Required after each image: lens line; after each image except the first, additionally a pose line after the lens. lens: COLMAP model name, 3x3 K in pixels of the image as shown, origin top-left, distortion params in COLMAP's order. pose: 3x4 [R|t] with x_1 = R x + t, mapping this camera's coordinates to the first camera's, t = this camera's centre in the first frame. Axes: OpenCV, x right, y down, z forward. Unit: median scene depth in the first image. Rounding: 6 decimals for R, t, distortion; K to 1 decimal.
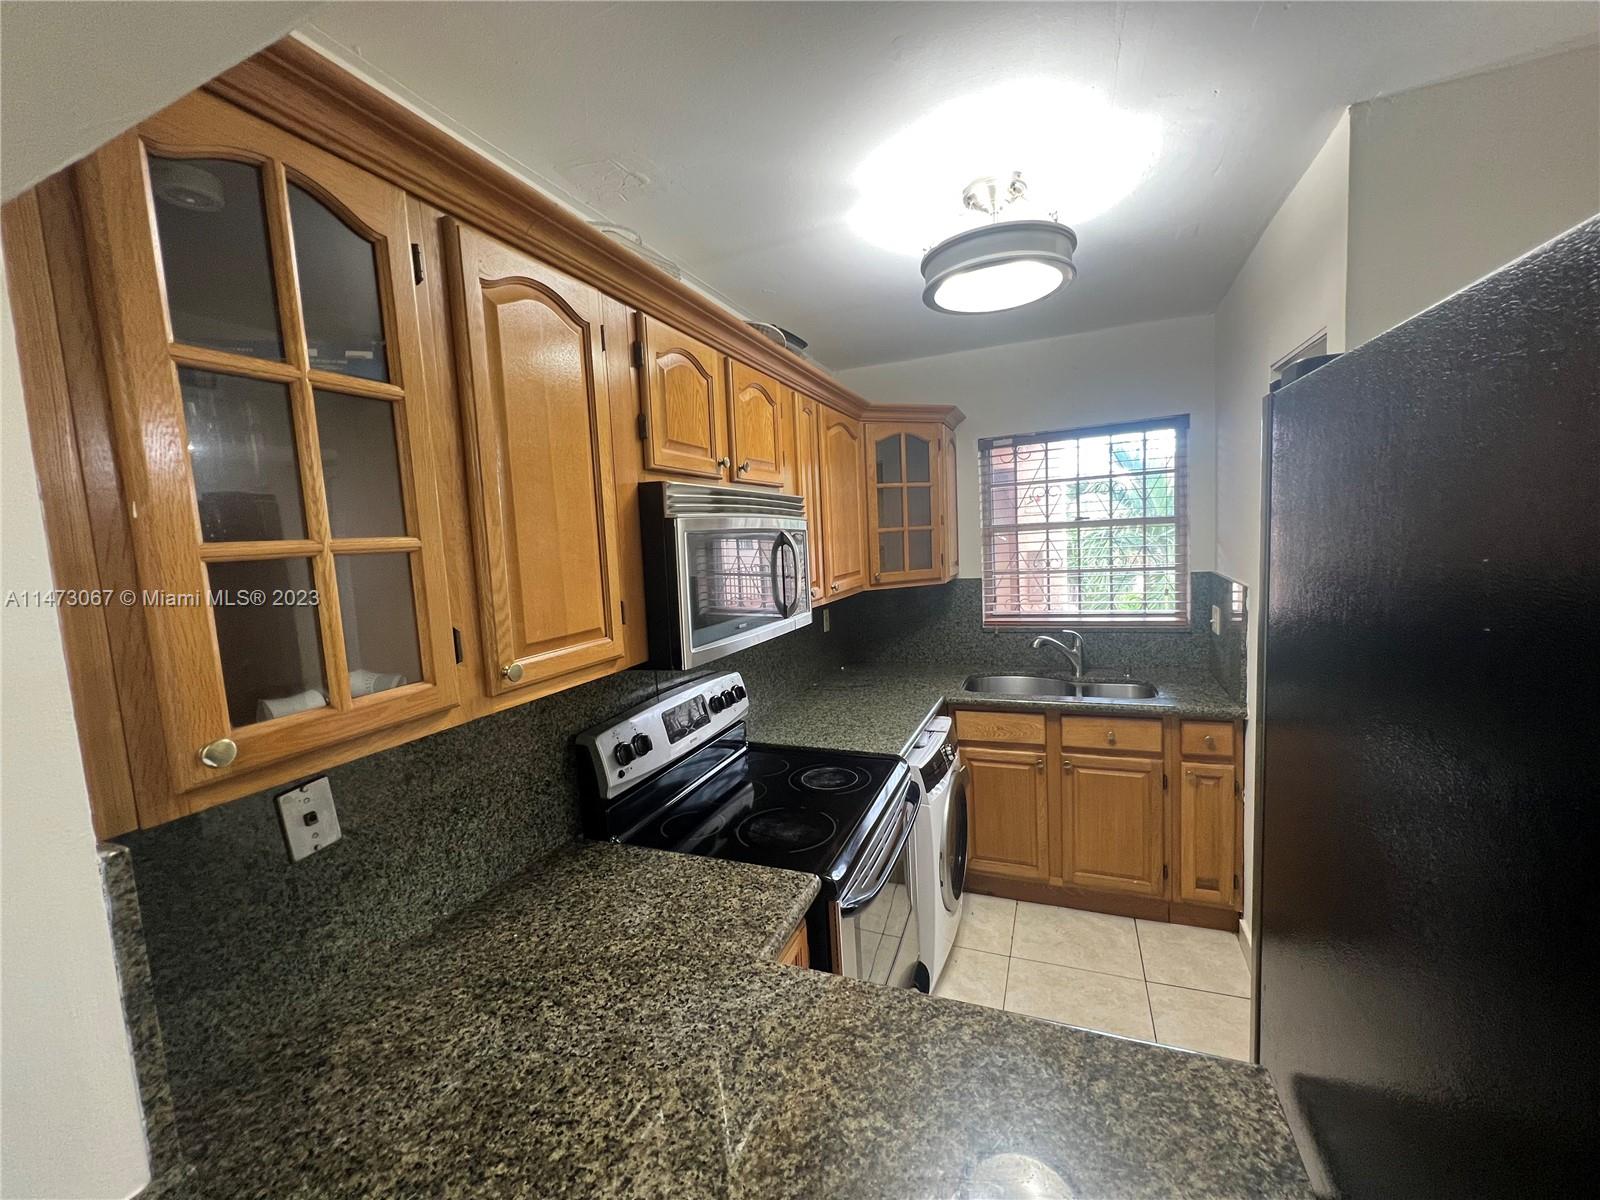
lens RADIAL K [[645.1, 0, 792.4], [0, 645.1, 598.8], [0, 0, 1]] dist [-0.001133, -0.000333]
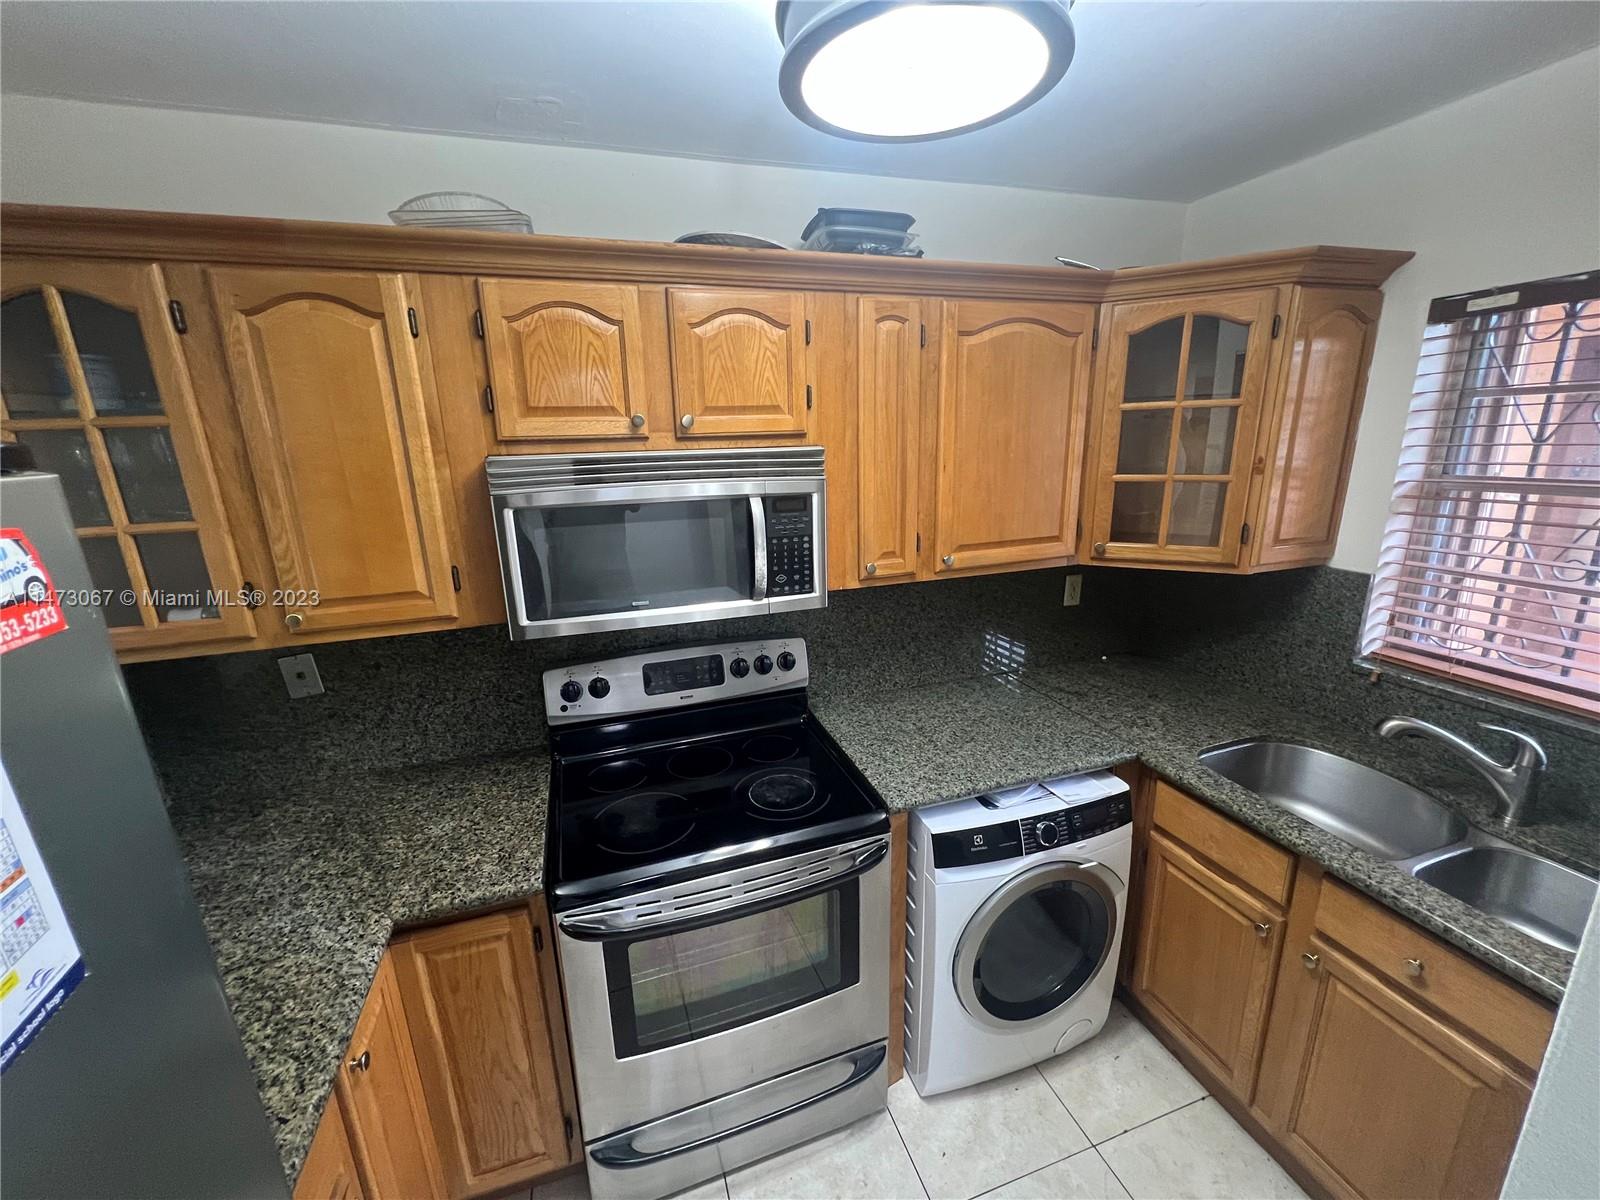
lens RADIAL K [[645.1, 0, 792.4], [0, 645.1, 598.8], [0, 0, 1]] dist [-0.001133, -0.000333]
pose [[0.651750, 0.223367, -0.724796, 0.781680], [-0.077817, 0.970299, 0.229051, -0.206178], [0.754431, -0.092883, 0.649774, 0.599328]]
